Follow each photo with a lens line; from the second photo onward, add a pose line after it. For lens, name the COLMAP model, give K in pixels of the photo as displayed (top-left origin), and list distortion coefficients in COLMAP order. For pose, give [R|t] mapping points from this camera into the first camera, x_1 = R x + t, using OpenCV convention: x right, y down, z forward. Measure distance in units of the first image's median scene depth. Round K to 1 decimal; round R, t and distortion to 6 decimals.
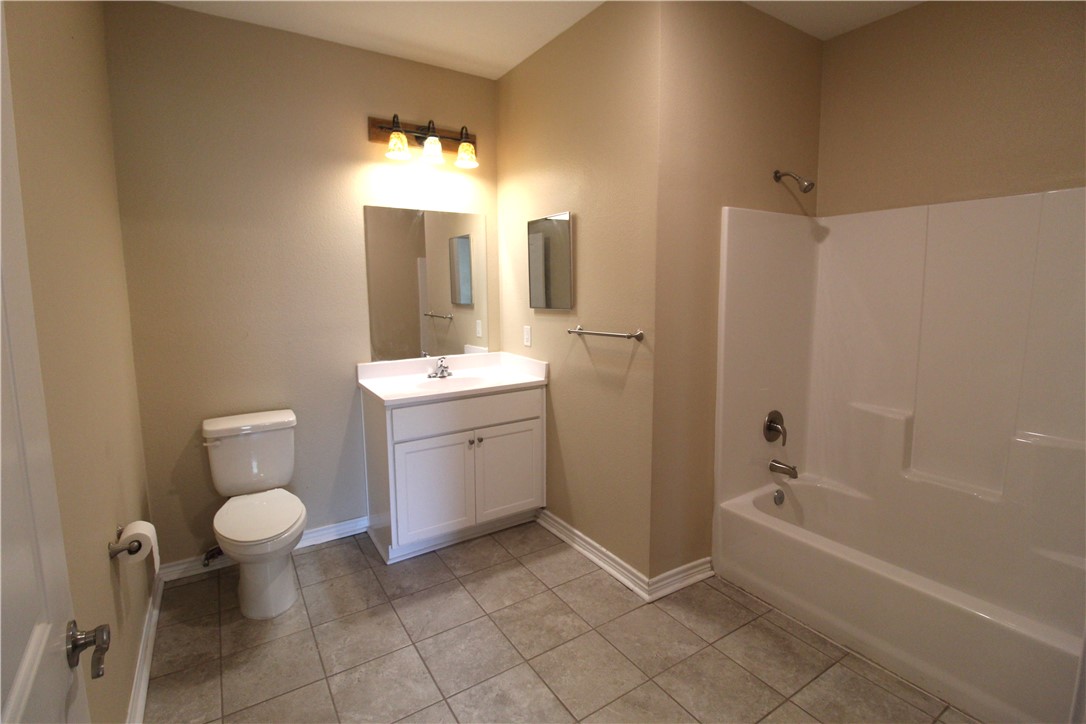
lens RADIAL K [[503.0, 0, 542.9], [0, 503.0, 349.6], [0, 0, 1]] dist [0.011396, -0.016876]
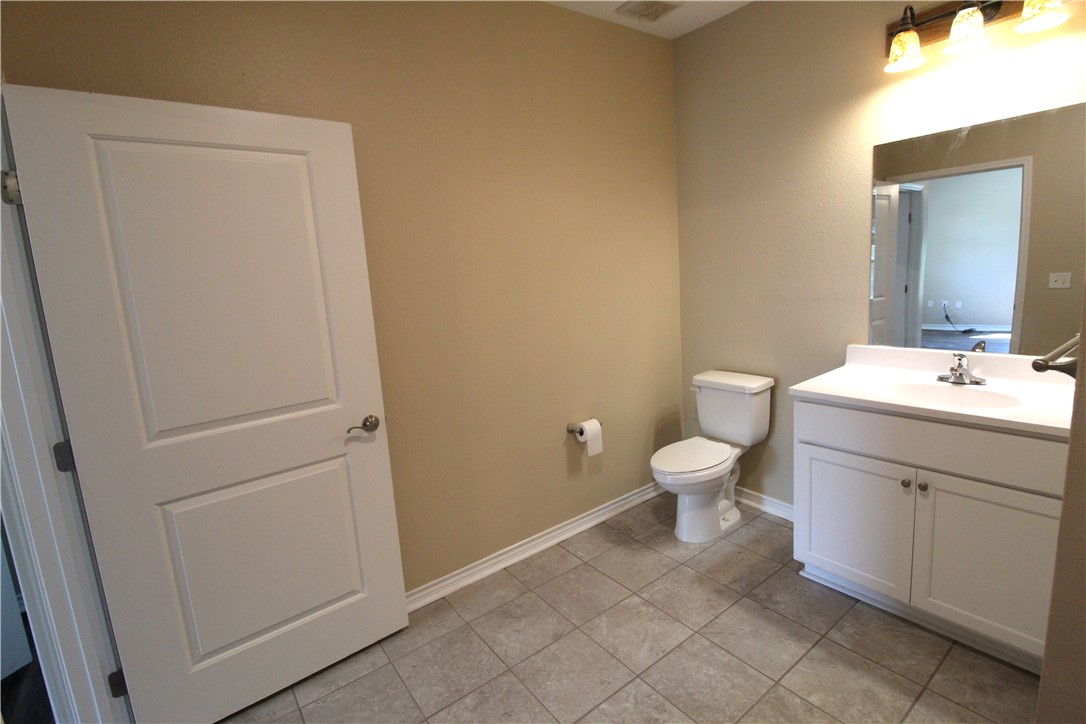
lens RADIAL K [[503.0, 0, 542.9], [0, 503.0, 349.6], [0, 0, 1]] dist [0.011396, -0.016876]
pose [[0.073151, 0.154351, -0.985304, 0.507603], [-0.057106, 0.986979, 0.150374, -0.072365], [0.995685, 0.045267, 0.081012, 0.510970]]
